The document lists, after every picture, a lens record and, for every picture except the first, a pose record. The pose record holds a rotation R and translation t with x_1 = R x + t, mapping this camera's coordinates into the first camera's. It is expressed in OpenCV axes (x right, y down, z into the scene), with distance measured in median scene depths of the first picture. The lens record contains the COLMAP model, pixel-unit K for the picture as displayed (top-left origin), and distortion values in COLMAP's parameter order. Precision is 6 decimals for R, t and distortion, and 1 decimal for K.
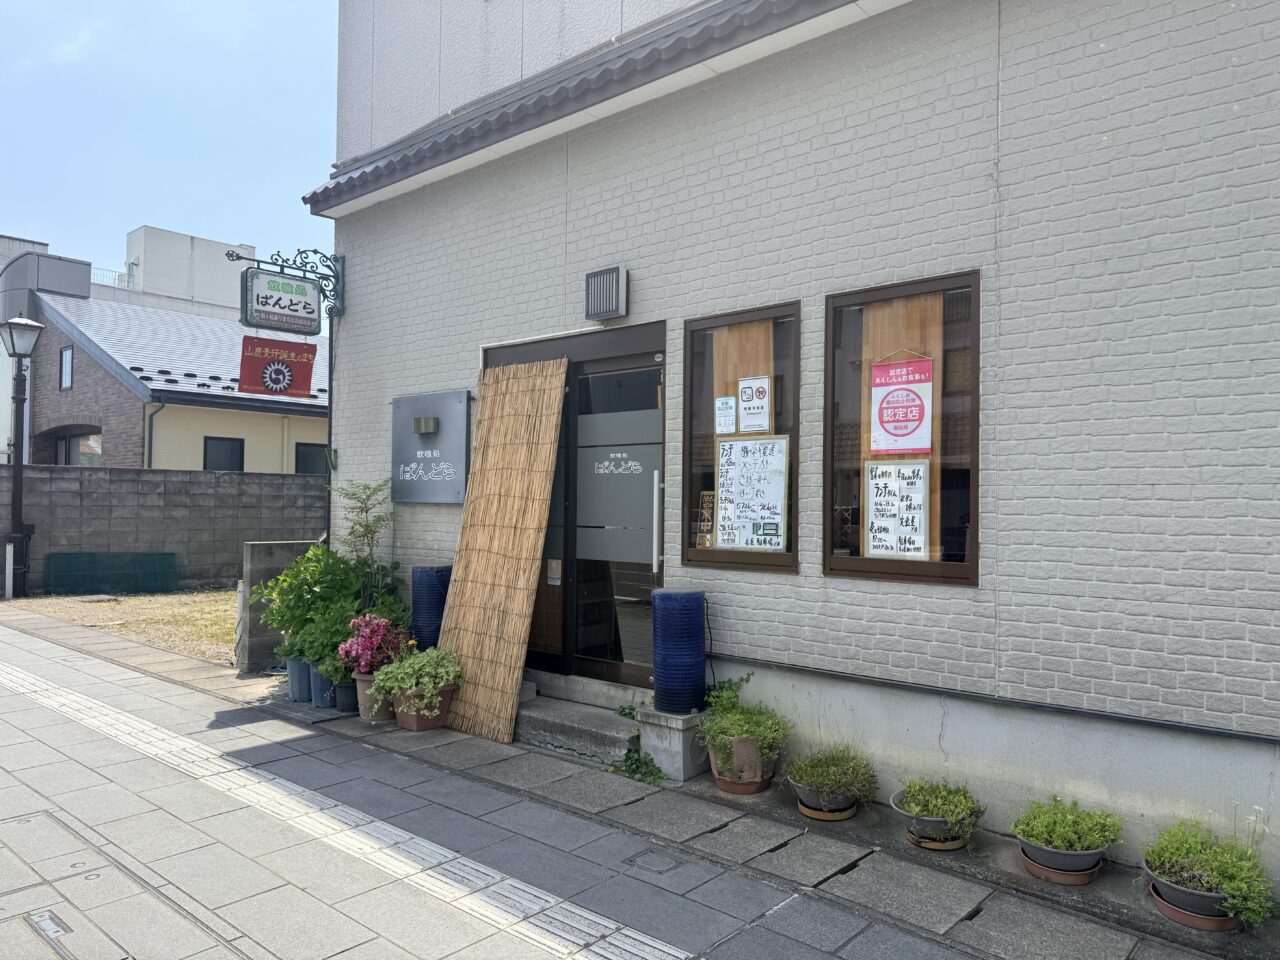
lens RADIAL K [[881.1, 0, 644.2], [0, 881.1, 505.9], [0, 0, 1]] dist [0.132624, -0.223862]
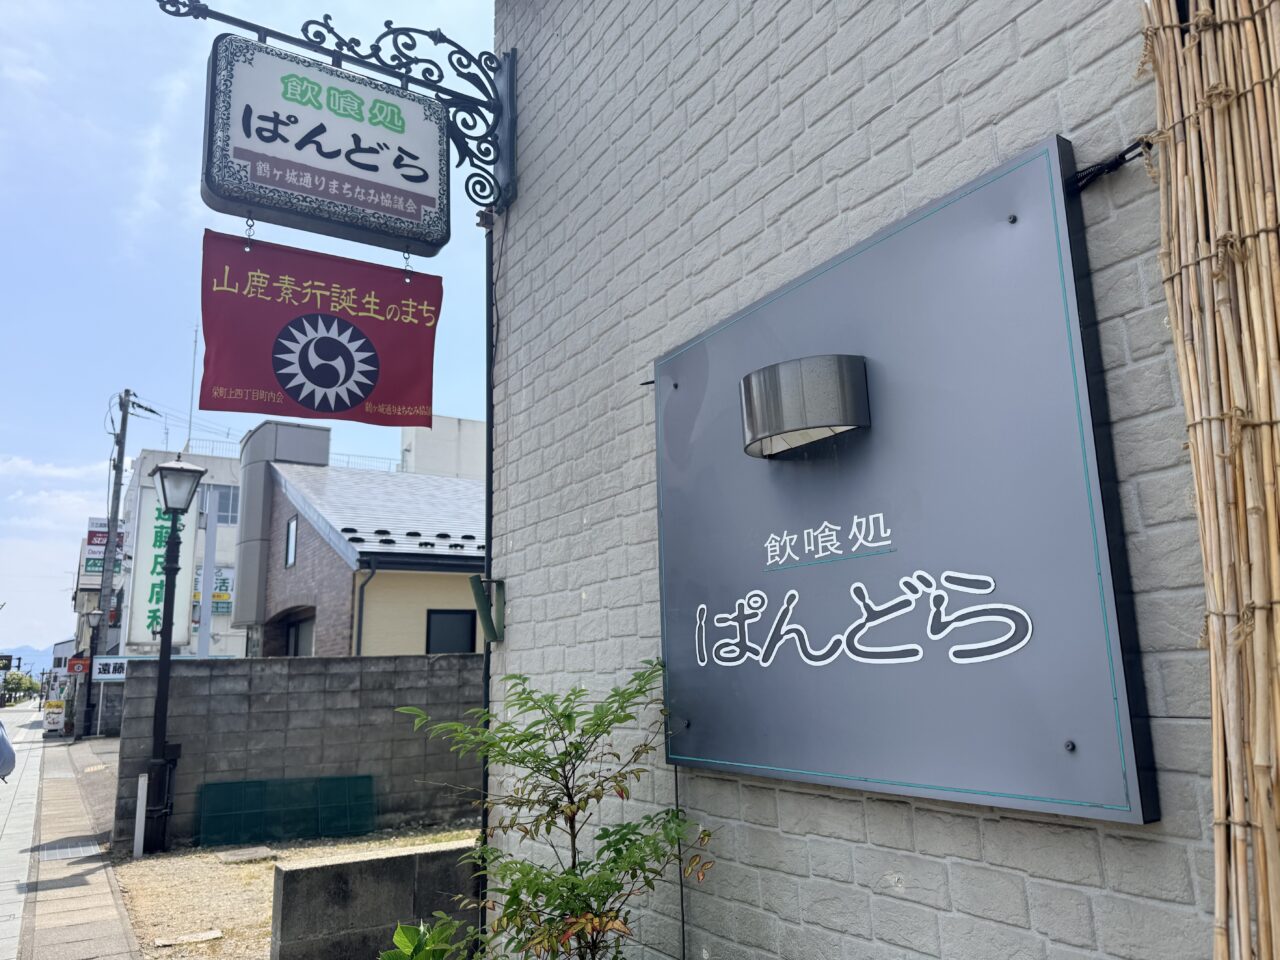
lens RADIAL K [[925.4, 0, 640.0], [0, 925.4, 480.0], [0, 0, 1]] dist [0.029944, -0.041171]
pose [[0.955799, -0.100039, -0.276478, -0.107515], [0.041157, 0.976601, -0.211084, -0.013468], [0.291125, 0.190375, 0.937552, 0.375561]]
